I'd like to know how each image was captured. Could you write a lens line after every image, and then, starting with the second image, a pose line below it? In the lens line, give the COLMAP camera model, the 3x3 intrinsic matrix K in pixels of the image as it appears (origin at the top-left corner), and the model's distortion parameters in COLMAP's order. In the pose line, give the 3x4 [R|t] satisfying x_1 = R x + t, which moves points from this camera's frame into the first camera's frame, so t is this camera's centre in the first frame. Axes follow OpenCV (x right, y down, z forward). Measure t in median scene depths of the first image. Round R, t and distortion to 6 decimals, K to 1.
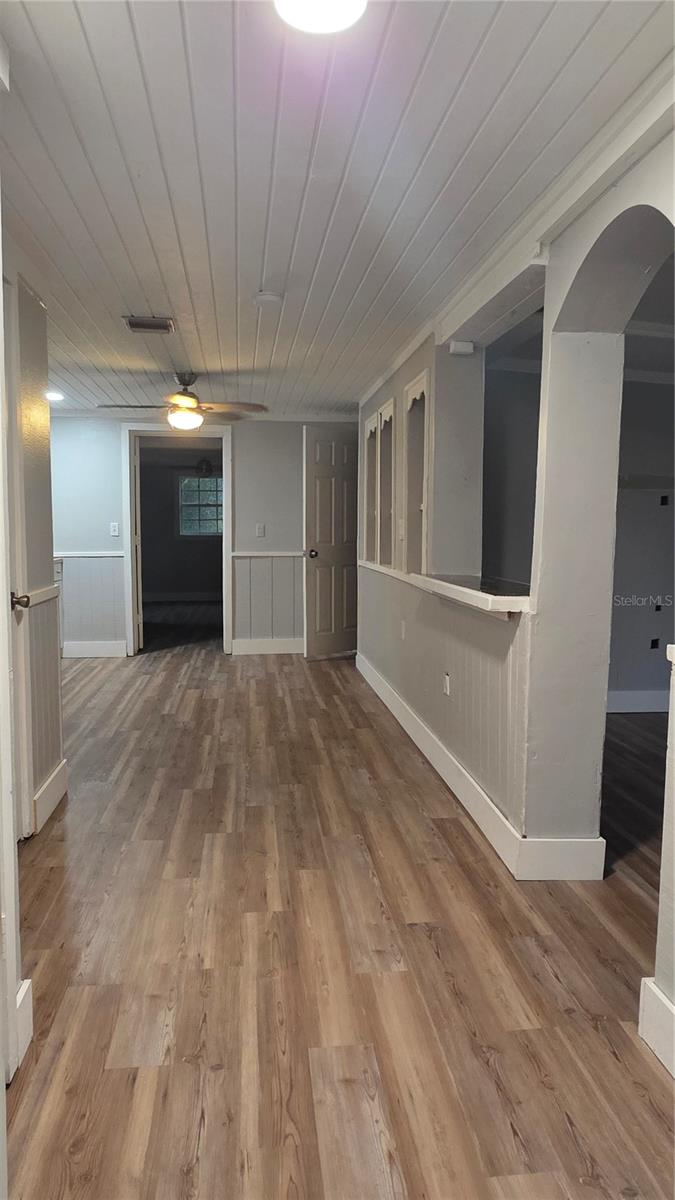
lens RADIAL K [[774.3, 0, 317.3], [0, 774.3, 608.4], [0, 0, 1]] dist [0.013410, -0.006316]
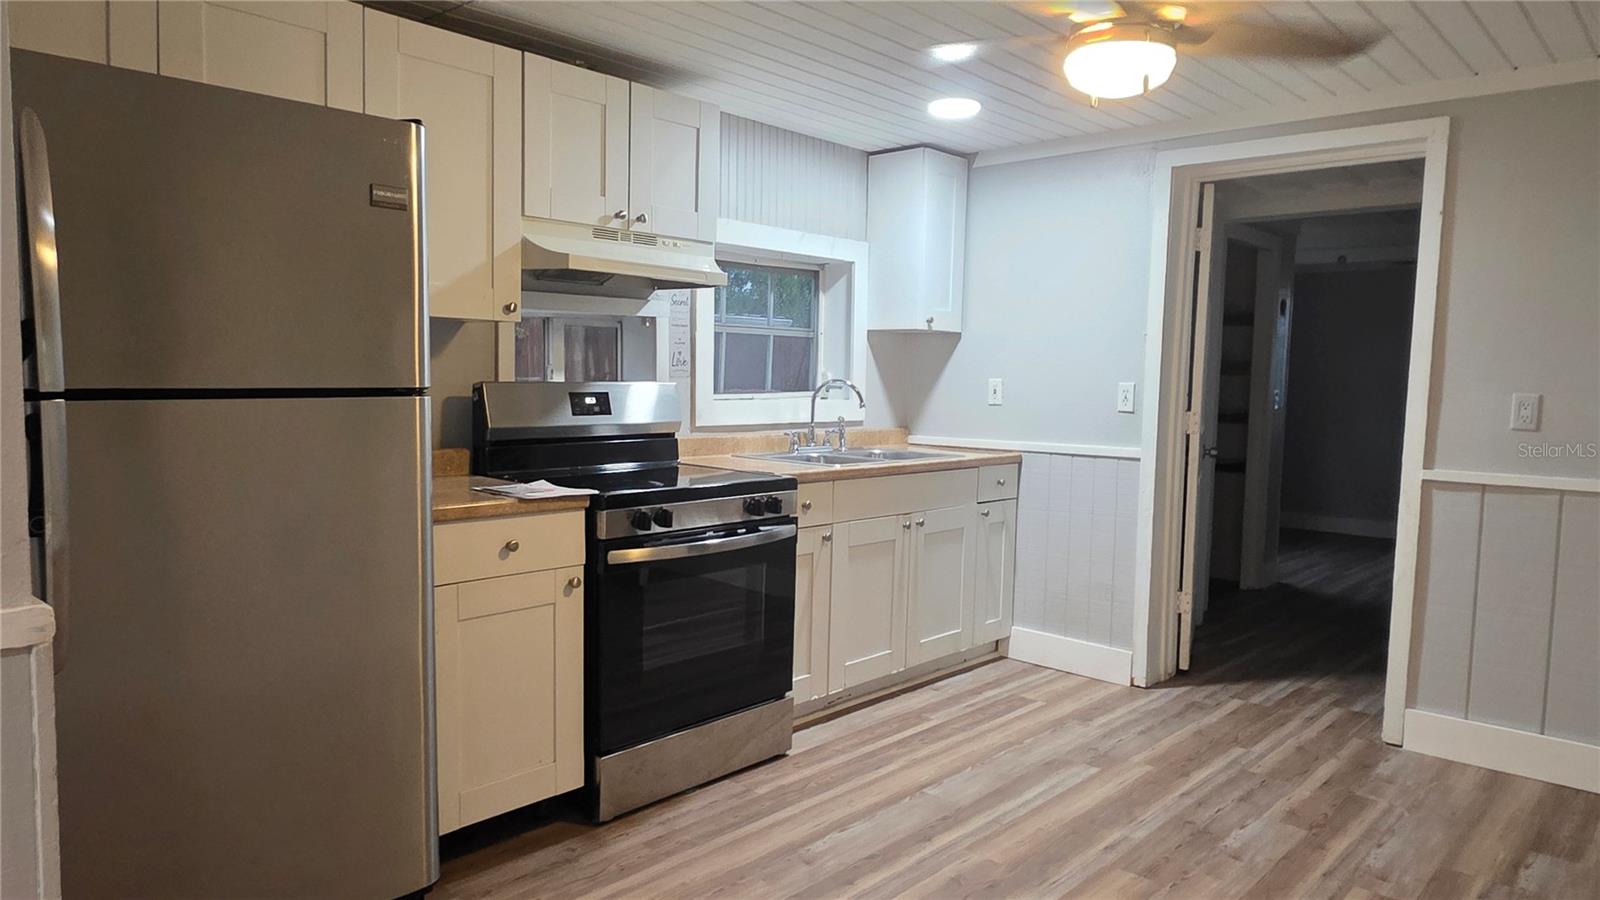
lens RADIAL K [[1032.4, 0, 795.5], [0, 1032.4, 456.4], [0, 0, 1]] dist [0.013410, -0.006316]
pose [[0.667370, 0.070596, -0.741372, 0.062664], [-0.096773, 0.995277, 0.007660, -0.064498], [0.738412, 0.066633, 0.671050, 0.553404]]
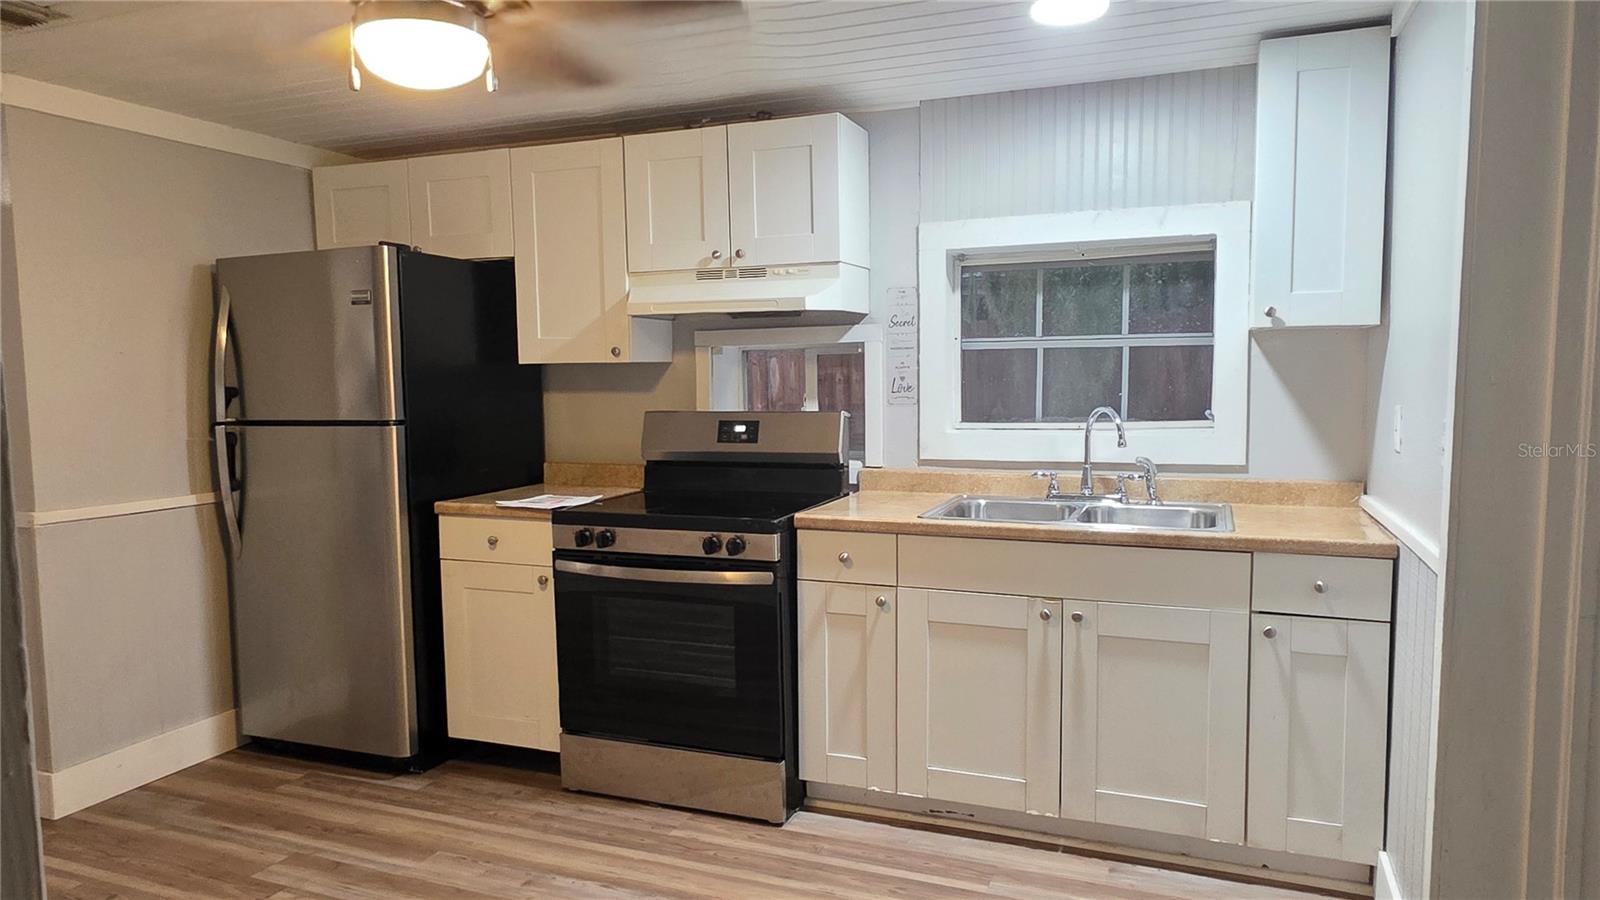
lens RADIAL K [[1032.4, 0, 787.5], [0, 1032.4, 460.7], [0, 0, 1]] dist [0.013410, -0.006316]
pose [[-0.459538, 0.079213, -0.884619, 0.088507], [-0.083443, 0.987759, 0.131795, -0.143820], [0.884230, 0.134380, -0.447303, 1.149357]]
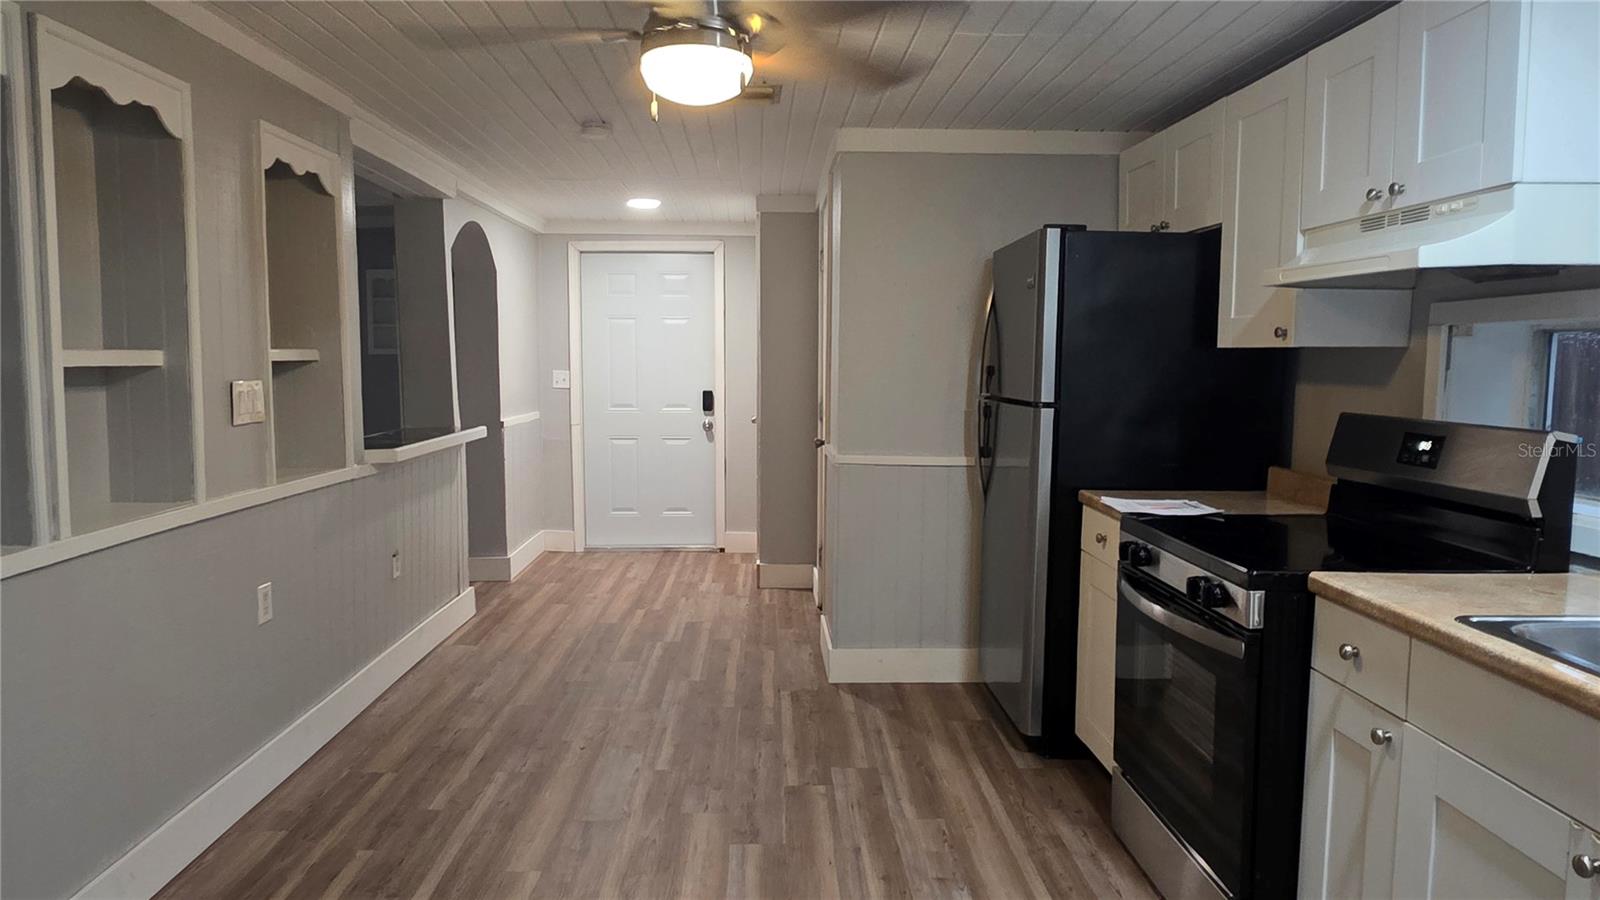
lens RADIAL K [[1032.4, 0, 800.4], [0, 1032.4, 456.7], [0, 0, 1]] dist [0.013410, -0.006316]
pose [[-0.998282, -0.017404, 0.055955, -0.211596], [-0.005647, 0.979005, 0.203757, -0.158892], [-0.058327, 0.203091, -0.977421, 1.271526]]
